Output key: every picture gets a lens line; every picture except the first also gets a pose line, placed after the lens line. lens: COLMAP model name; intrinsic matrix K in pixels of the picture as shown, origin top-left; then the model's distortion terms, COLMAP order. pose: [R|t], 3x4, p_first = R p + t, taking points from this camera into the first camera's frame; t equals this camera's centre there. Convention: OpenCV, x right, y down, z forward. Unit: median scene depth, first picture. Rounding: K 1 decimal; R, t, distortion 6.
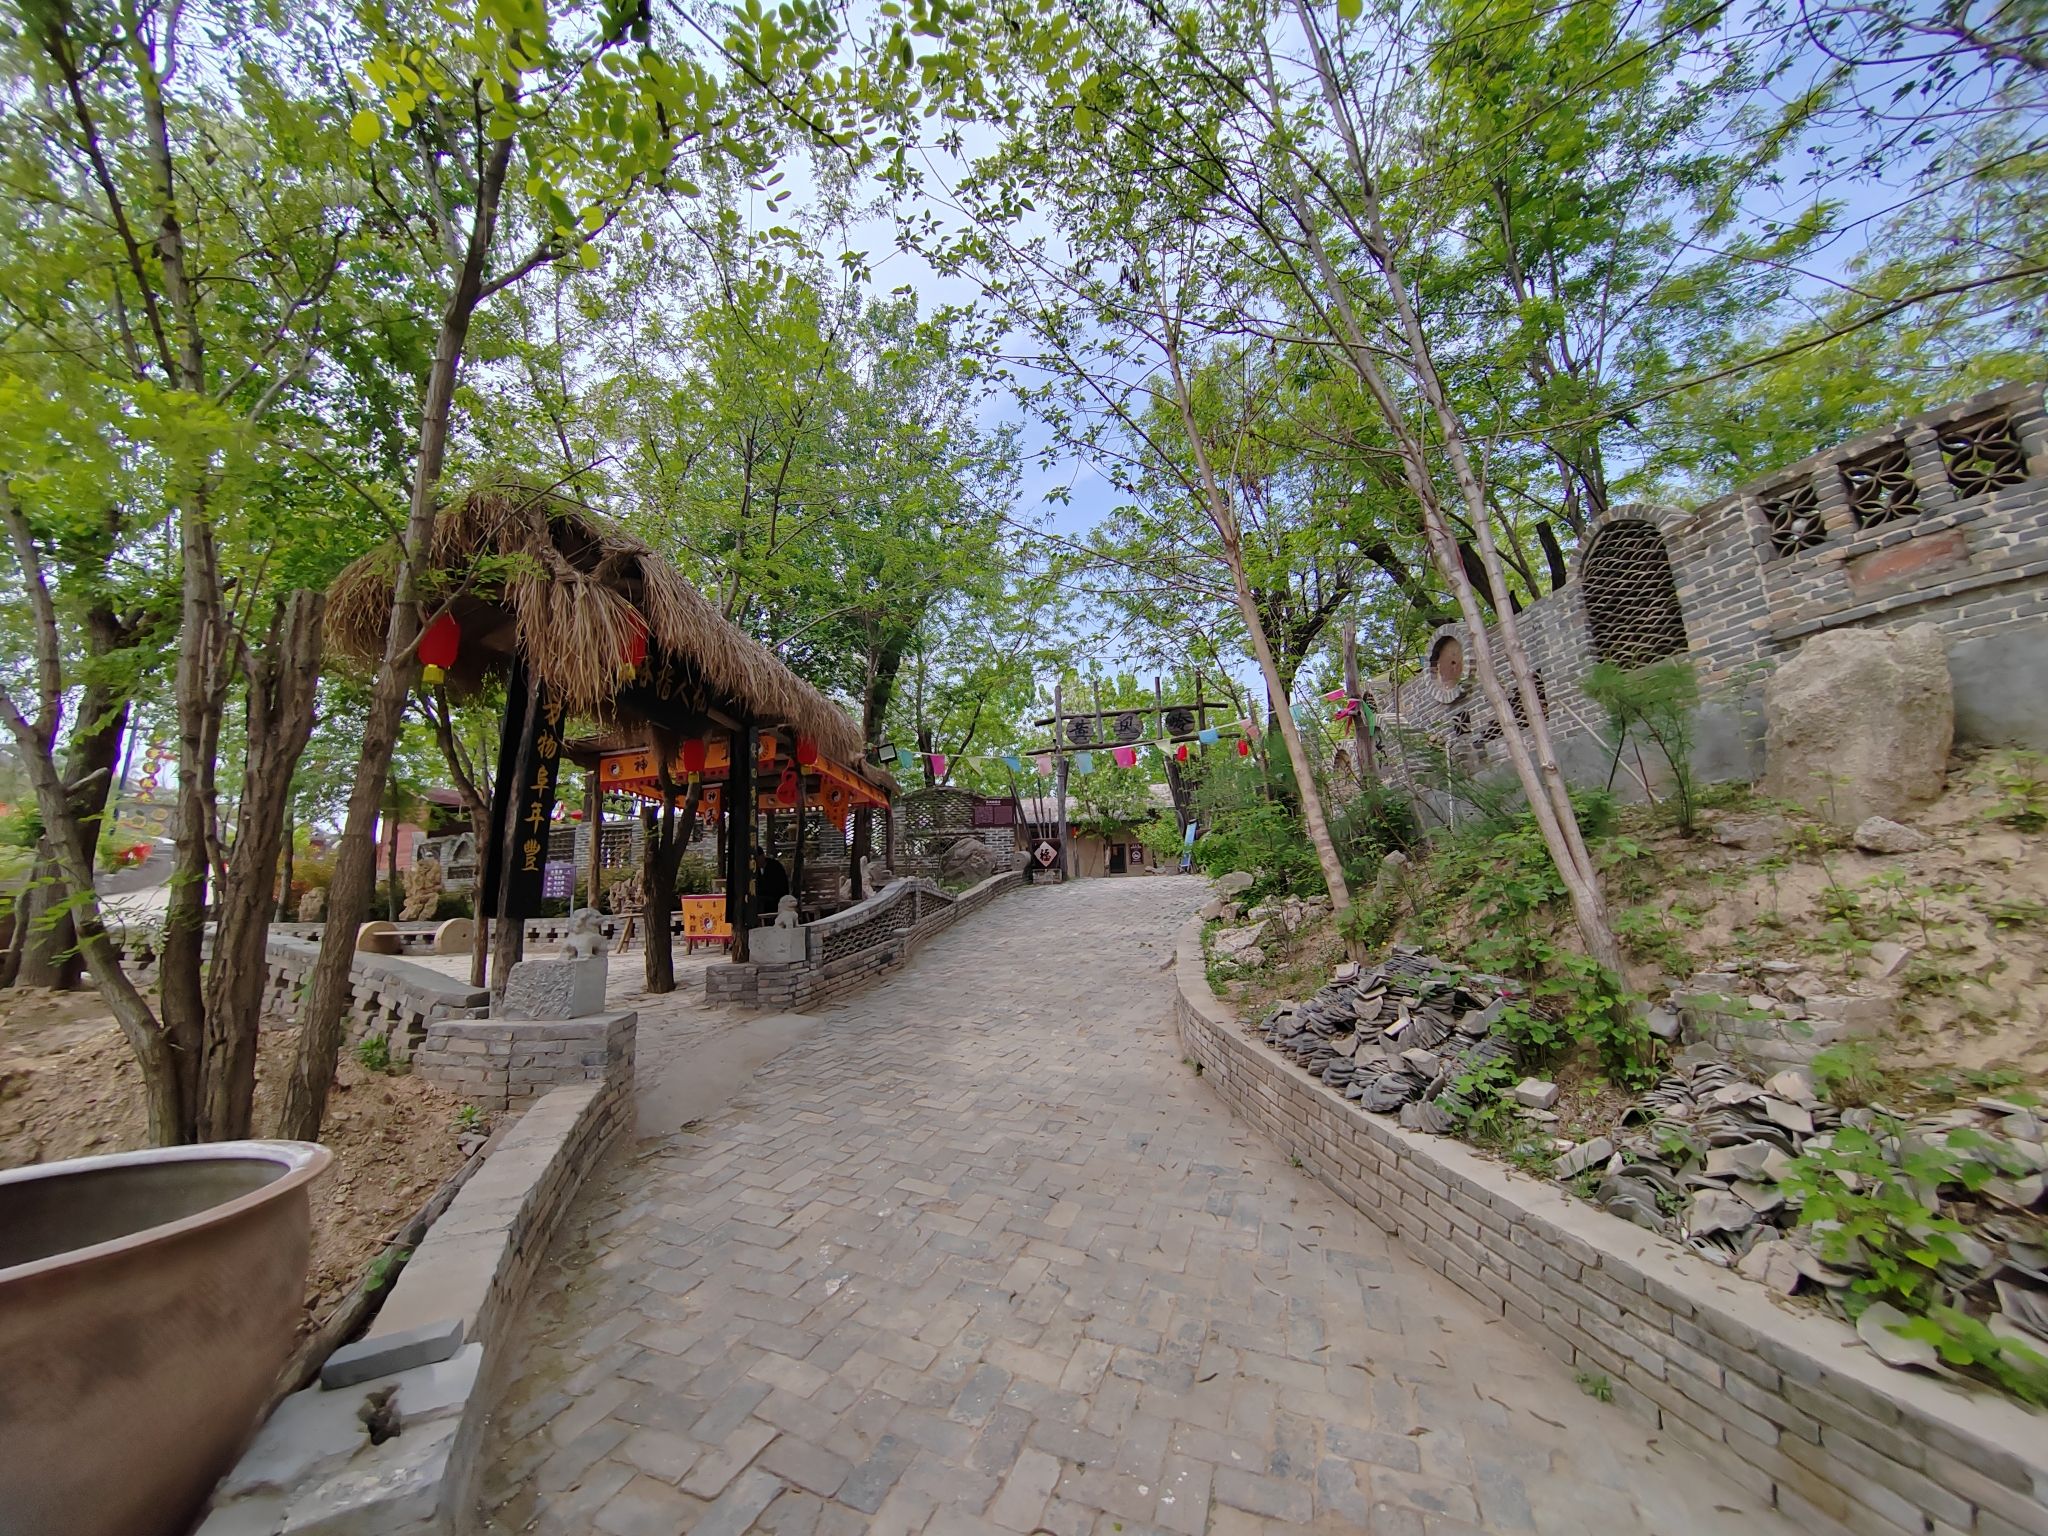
lens RADIAL K [[818.5, 0, 1024.0], [0, 818.5, 768.0], [0, 0, 1]] dist [0.000030, -0.000002]
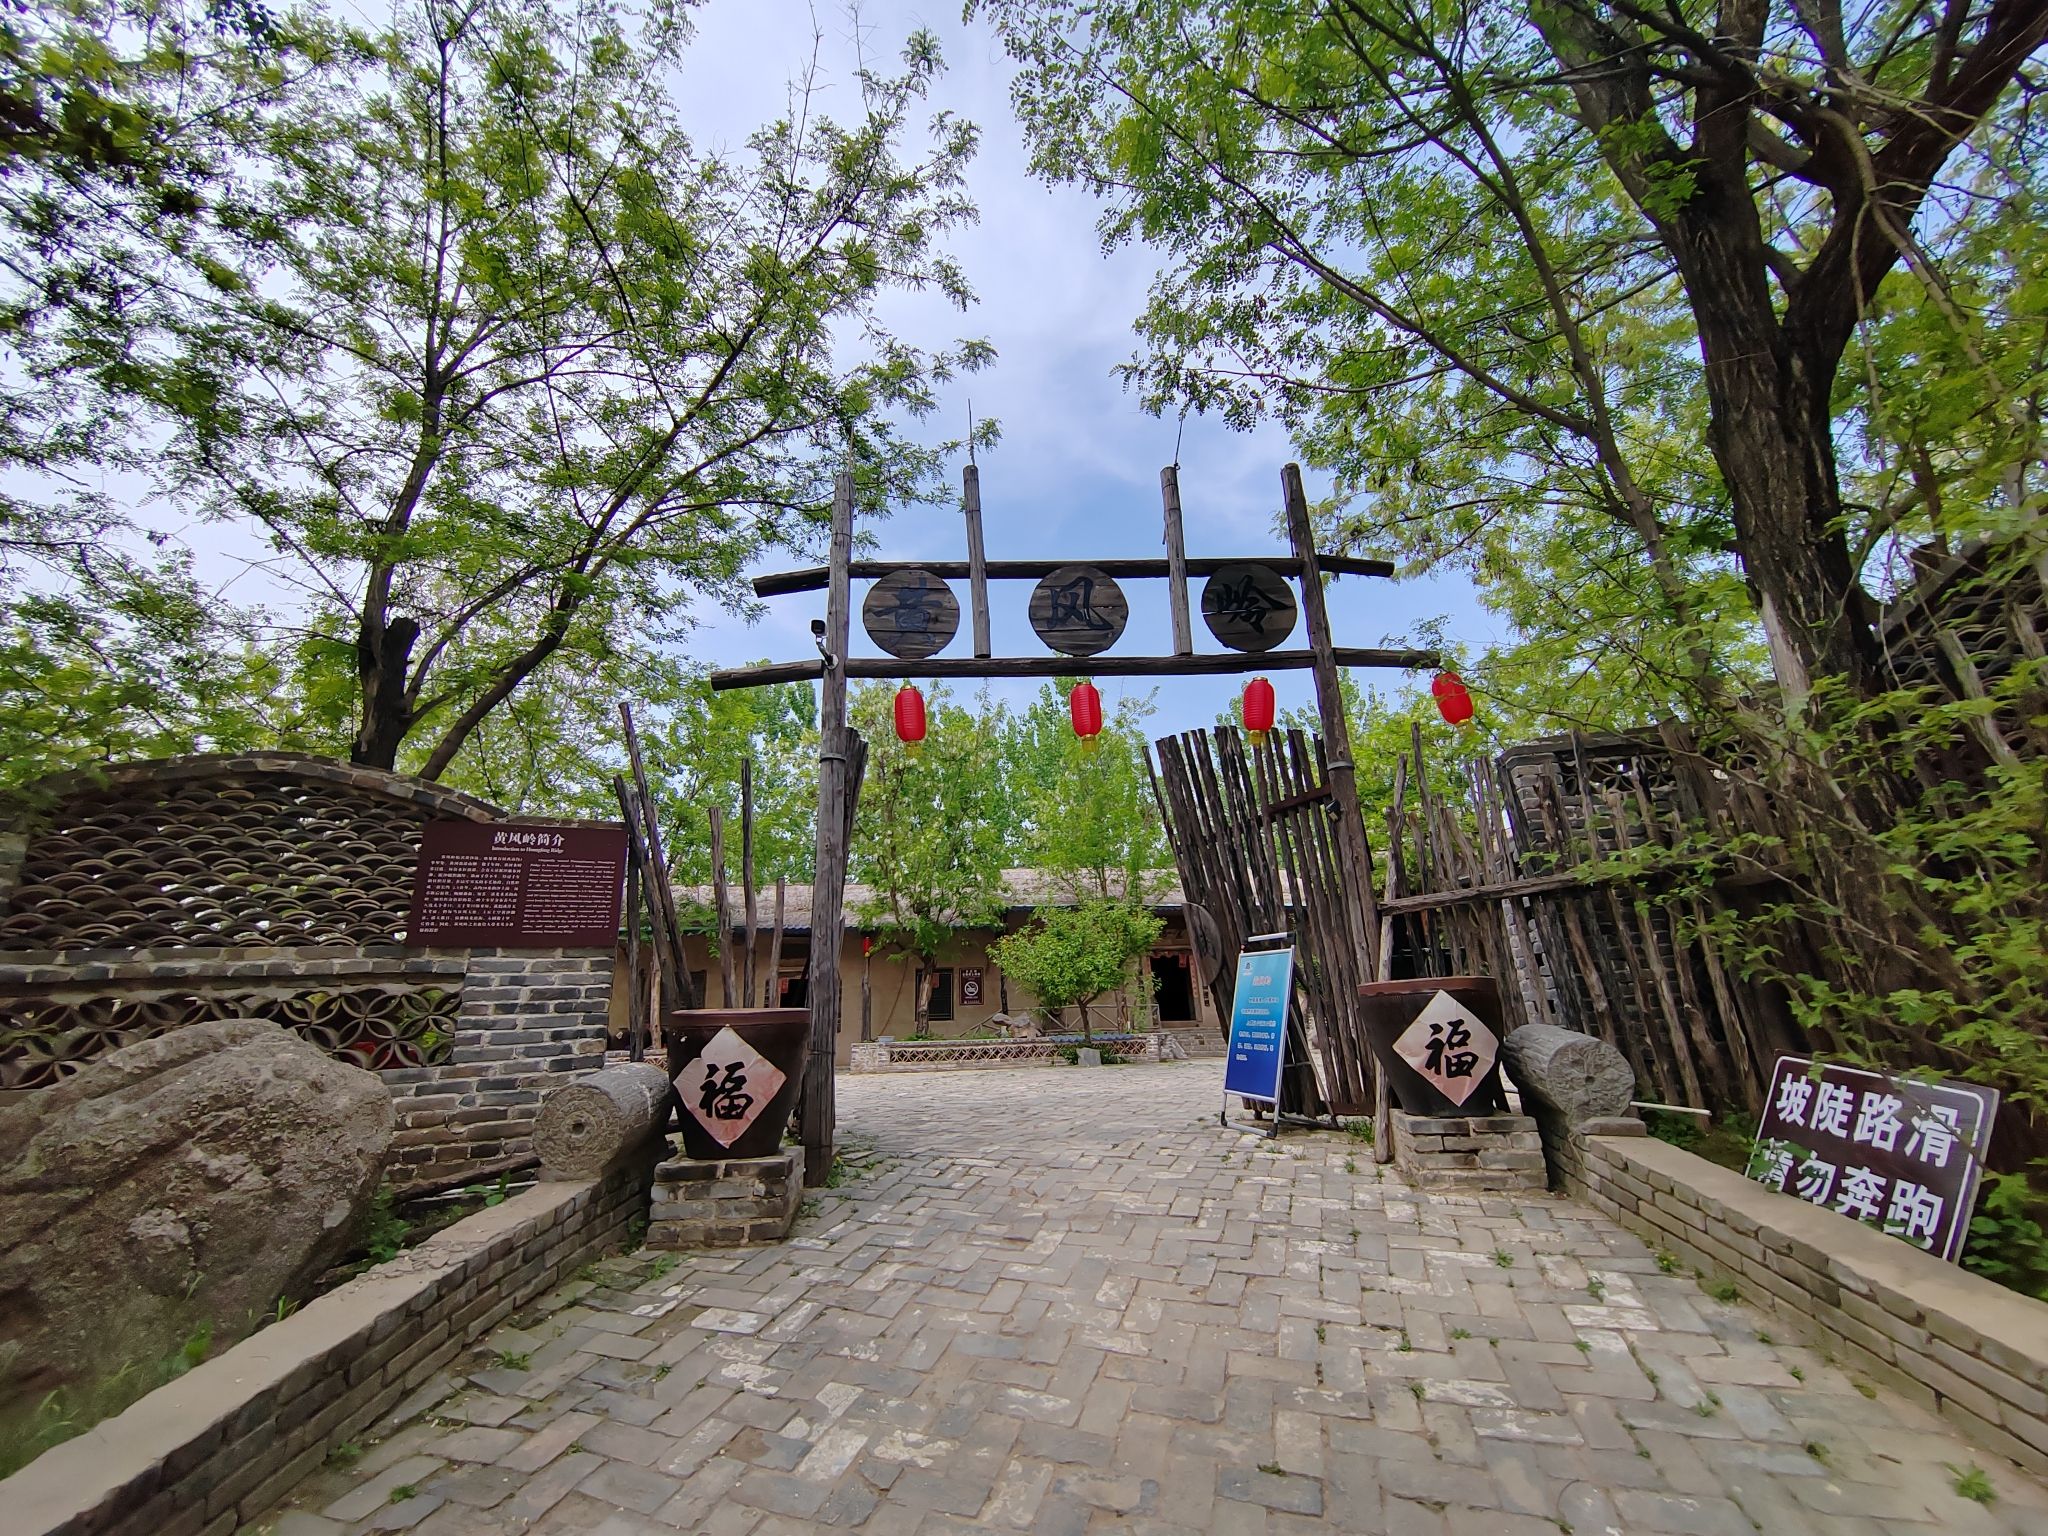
lens RADIAL K [[946.5, 0, 1024.0], [0, 946.5, 768.0], [0, 0, 1]] dist [0.000131, 0.000002]
pose [[0.974473, 0.071220, 0.212908, 0.040336], [-0.049561, 0.993195, -0.105393, 0.041842], [-0.218965, 0.092151, 0.971372, 0.685713]]
